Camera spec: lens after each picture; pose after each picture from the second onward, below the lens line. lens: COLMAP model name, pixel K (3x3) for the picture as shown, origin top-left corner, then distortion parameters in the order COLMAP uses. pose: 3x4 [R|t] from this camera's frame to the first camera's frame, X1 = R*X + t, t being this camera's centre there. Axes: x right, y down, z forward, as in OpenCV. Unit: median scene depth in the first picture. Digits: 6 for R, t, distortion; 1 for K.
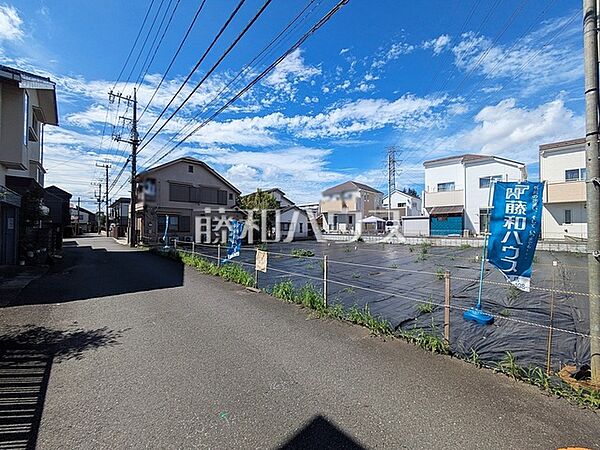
lens RADIAL K [[237.1, 0, 300.0], [0, 237.1, 225.0], [0, 0, 1]] dist [-0.001313, 0.000161]
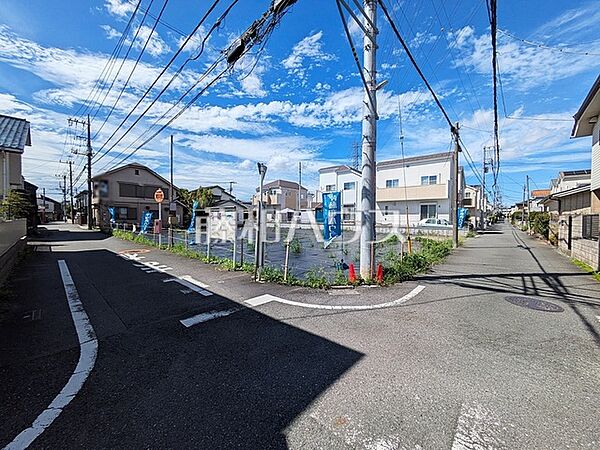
lens RADIAL K [[237.1, 0, 300.0], [0, 237.1, 225.0], [0, 0, 1]] dist [-0.001313, 0.000161]
pose [[0.997054, 0.002908, 0.076649, 0.345626], [-0.006088, 0.999129, 0.041282, -0.000153], [-0.076462, -0.041627, 0.996203, -0.401310]]
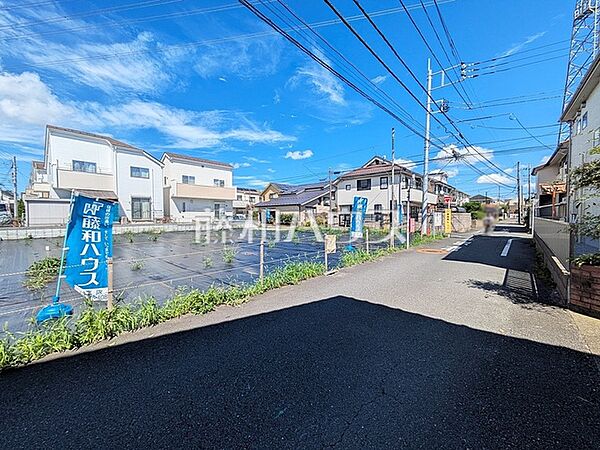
lens RADIAL K [[237.1, 0, 300.0], [0, 237.1, 225.0], [0, 0, 1]] dist [-0.001313, 0.000161]
pose [[-0.079596, -0.041837, 0.995949, -0.312772], [-0.010862, 0.999096, 0.041101, 0.005166], [-0.996768, -0.007546, -0.079979, 0.311532]]
